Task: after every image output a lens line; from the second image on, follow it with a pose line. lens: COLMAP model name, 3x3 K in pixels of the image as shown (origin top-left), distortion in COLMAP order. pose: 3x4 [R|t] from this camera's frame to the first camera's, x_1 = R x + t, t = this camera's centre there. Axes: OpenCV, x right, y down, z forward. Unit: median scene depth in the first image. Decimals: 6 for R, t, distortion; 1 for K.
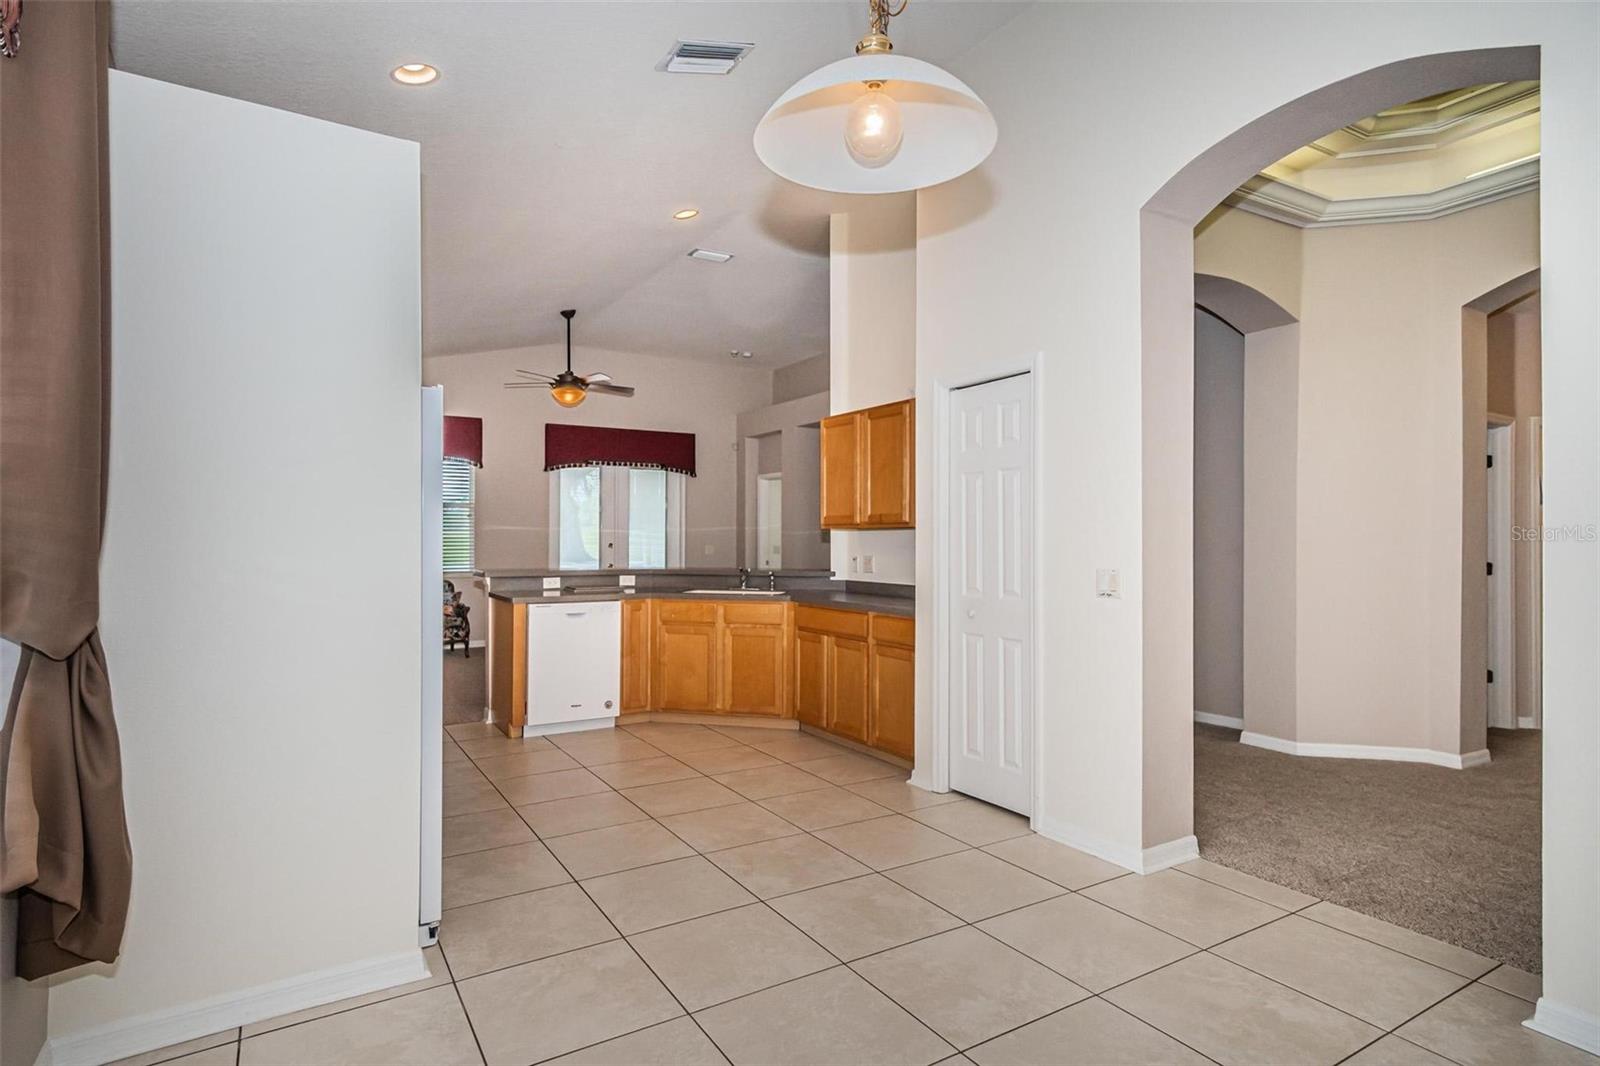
lens RADIAL K [[860.1, 0, 794.3], [0, 860.1, 537.4], [0, 0, 1]] dist [-0.012603, -0.002675]
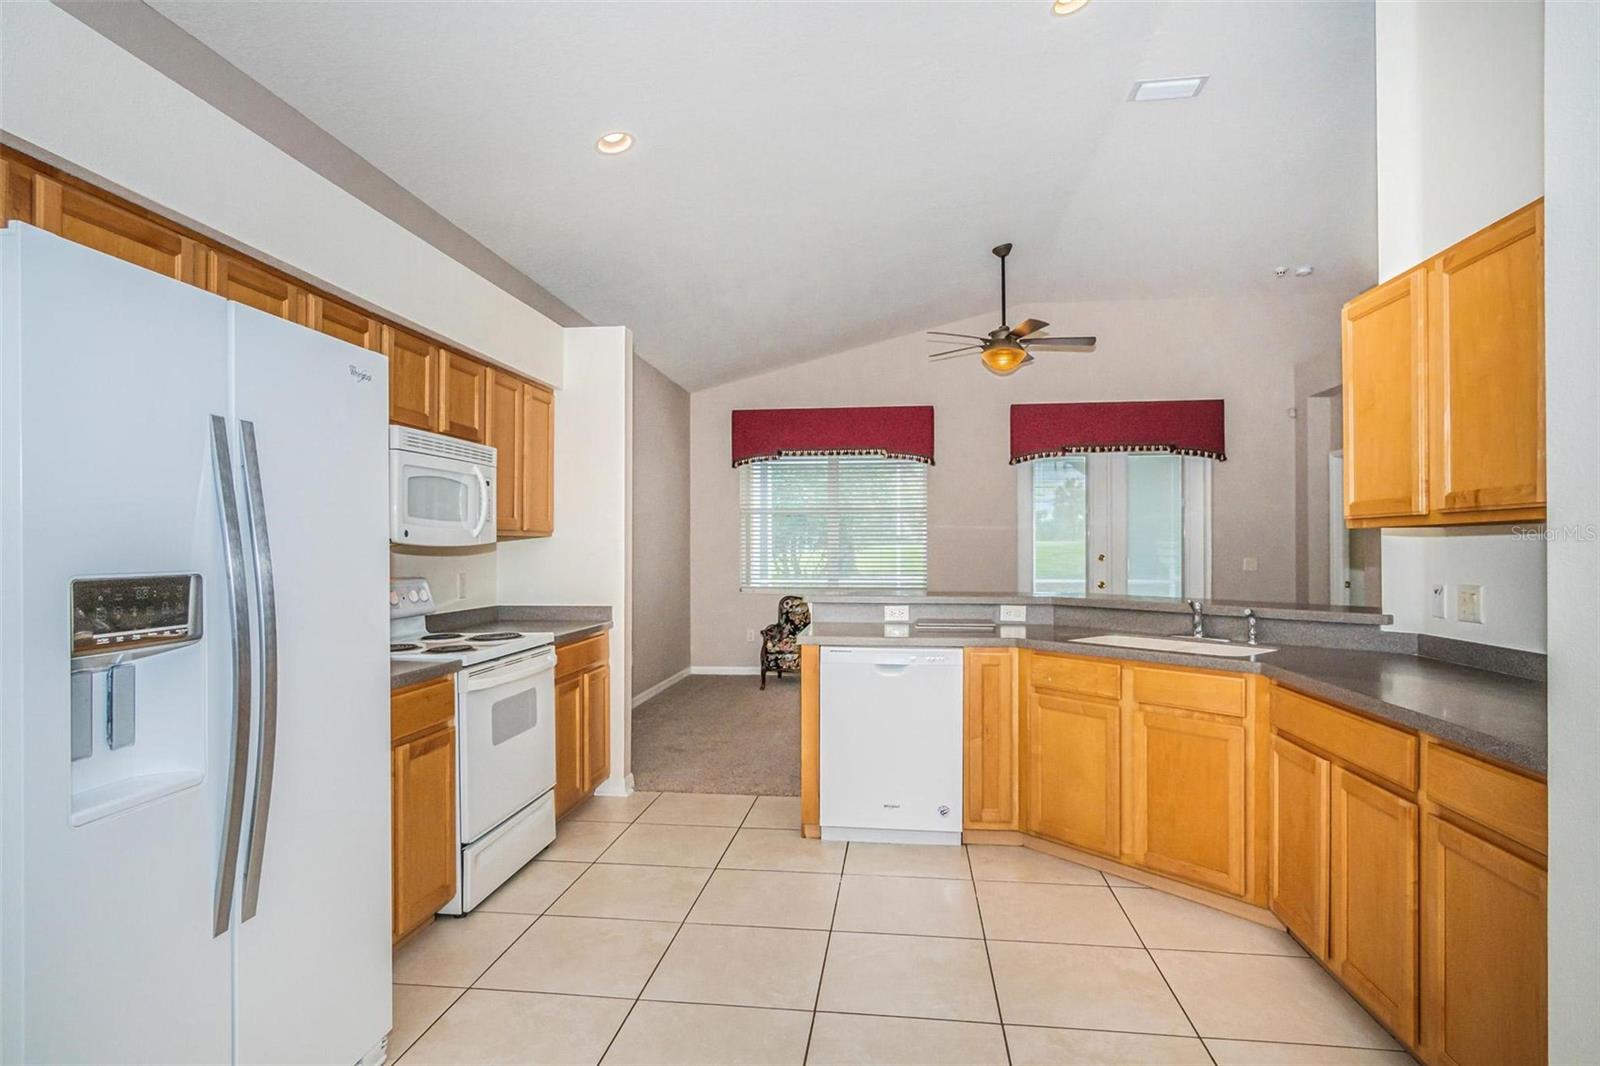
lens RADIAL K [[860.1, 0, 782.9], [0, 860.1, 545.1], [0, 0, 1]] dist [-0.012603, -0.002675]
pose [[0.772249, -0.005813, -0.635294, 0.093921], [0.004758, 0.999983, -0.003366, -0.000343], [0.635302, -0.000424, 0.772263, 0.422672]]
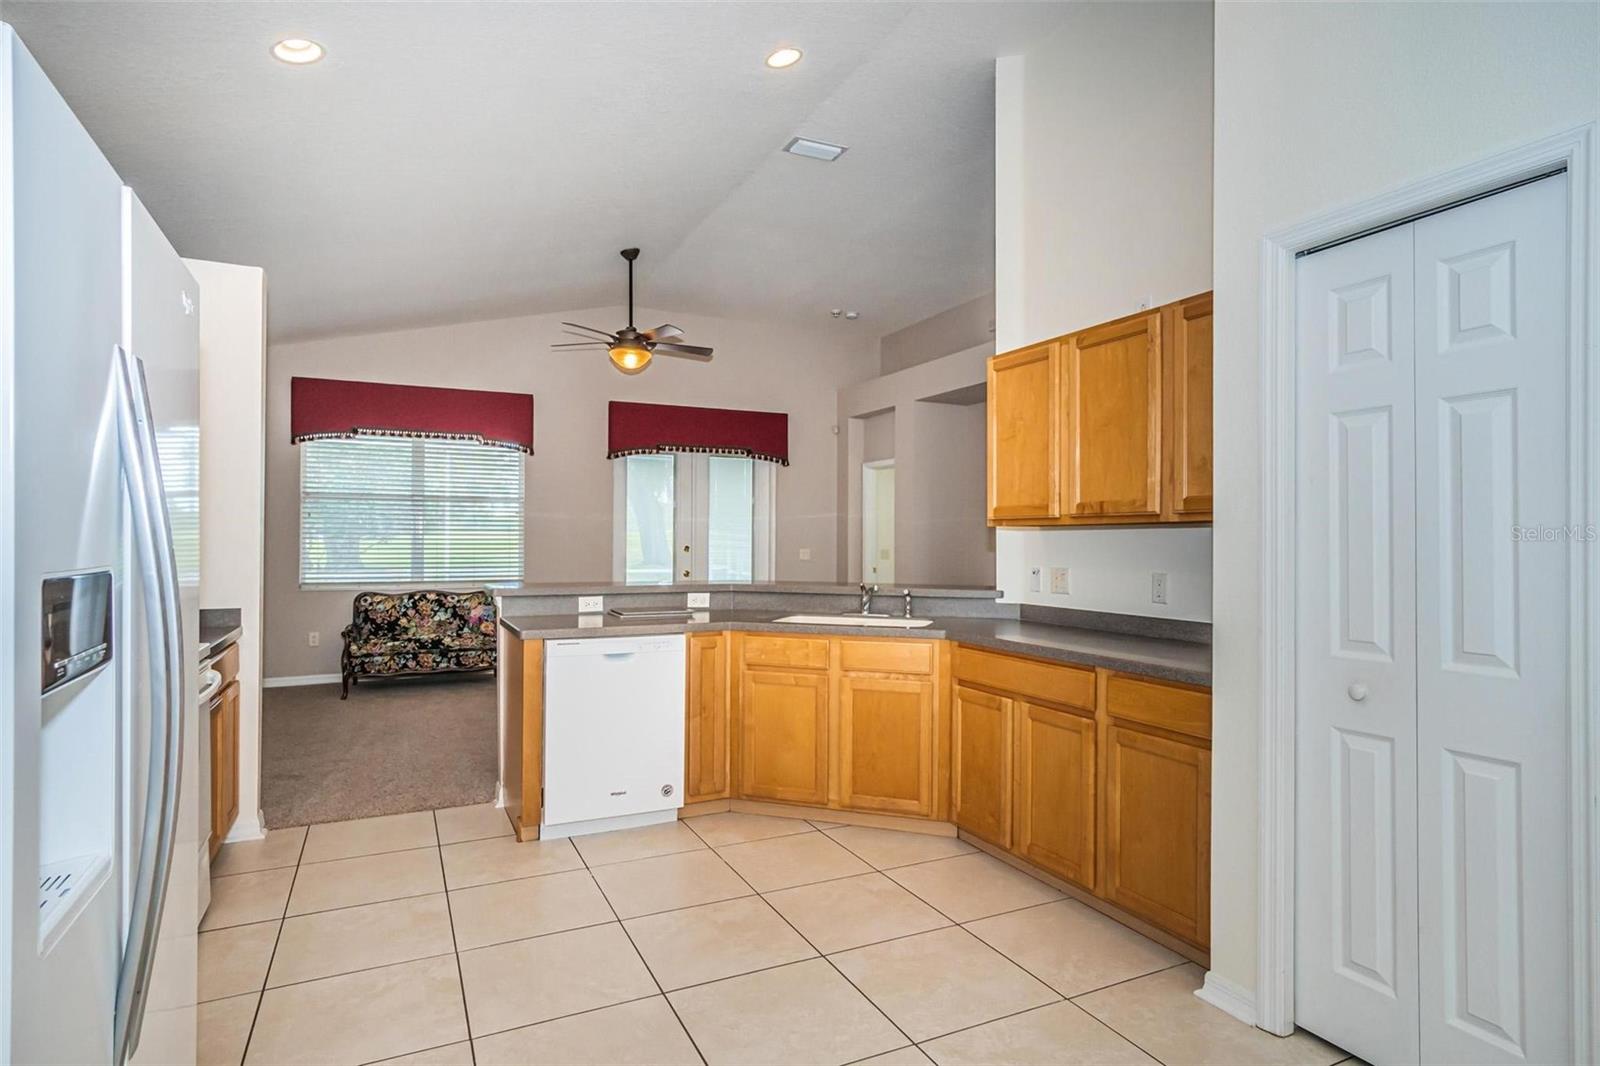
lens RADIAL K [[860.1, 0, 789.1], [0, 860.1, 533.3], [0, 0, 1]] dist [-0.012603, -0.002675]
pose [[0.994464, 0.000688, -0.105073, -0.051094], [-0.001395, 0.999977, -0.006652, -0.000090], [0.105066, 0.006761, 0.994442, 0.337345]]
